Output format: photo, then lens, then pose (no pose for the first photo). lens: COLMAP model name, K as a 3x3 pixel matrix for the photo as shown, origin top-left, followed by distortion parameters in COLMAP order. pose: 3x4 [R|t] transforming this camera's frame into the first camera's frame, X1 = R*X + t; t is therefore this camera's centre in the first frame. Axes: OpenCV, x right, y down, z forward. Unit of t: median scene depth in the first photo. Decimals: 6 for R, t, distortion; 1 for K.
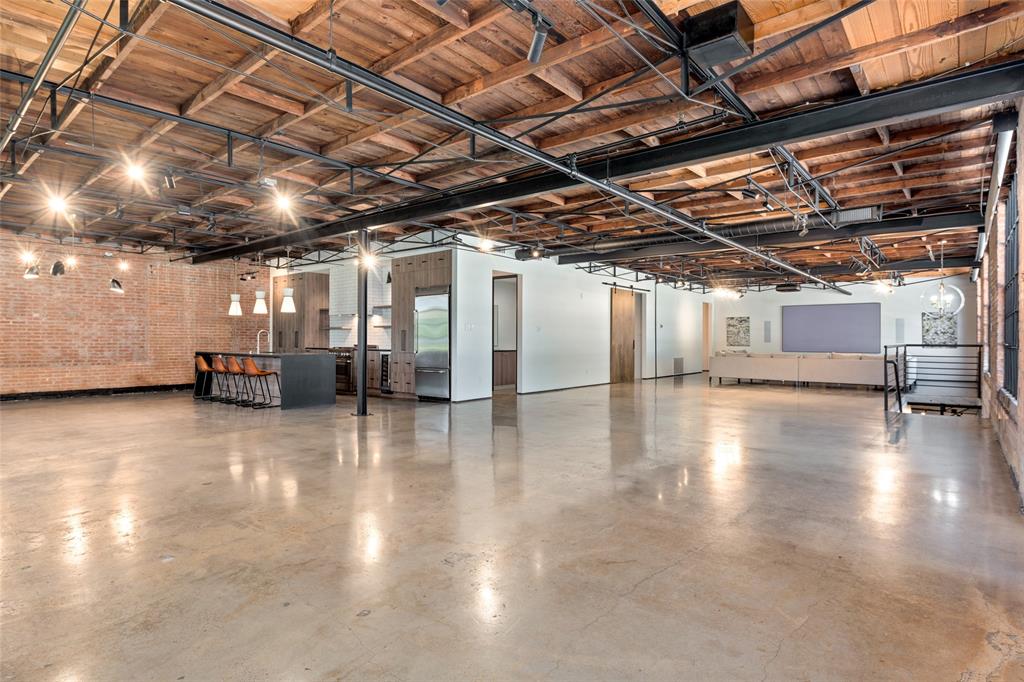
lens RADIAL K [[523.9, 0, 516.3], [0, 523.9, 341.8], [0, 0, 1]] dist [0.000638, 0.000176]
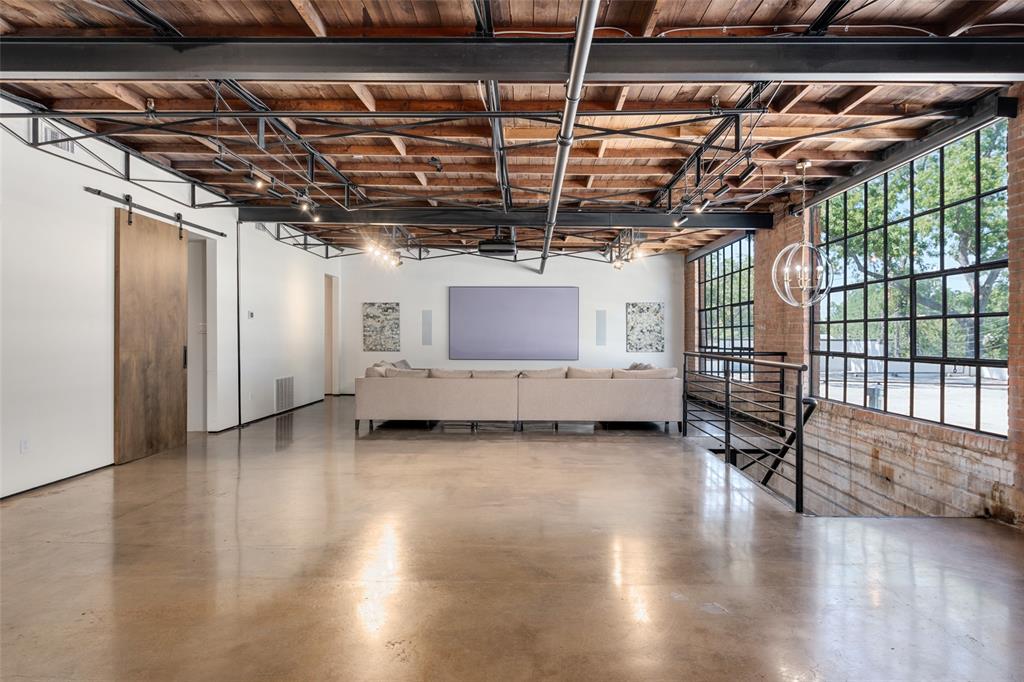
lens RADIAL K [[633.5, 0, 516.6], [0, 633.5, 340.4], [0, 0, 1]] dist [0.008899, 0.000085]
pose [[0.768380, -0.006578, 0.639960, 0.102968], [0.002352, 0.999969, 0.007454, -0.010926], [-0.639990, -0.004222, 0.768372, 0.440303]]
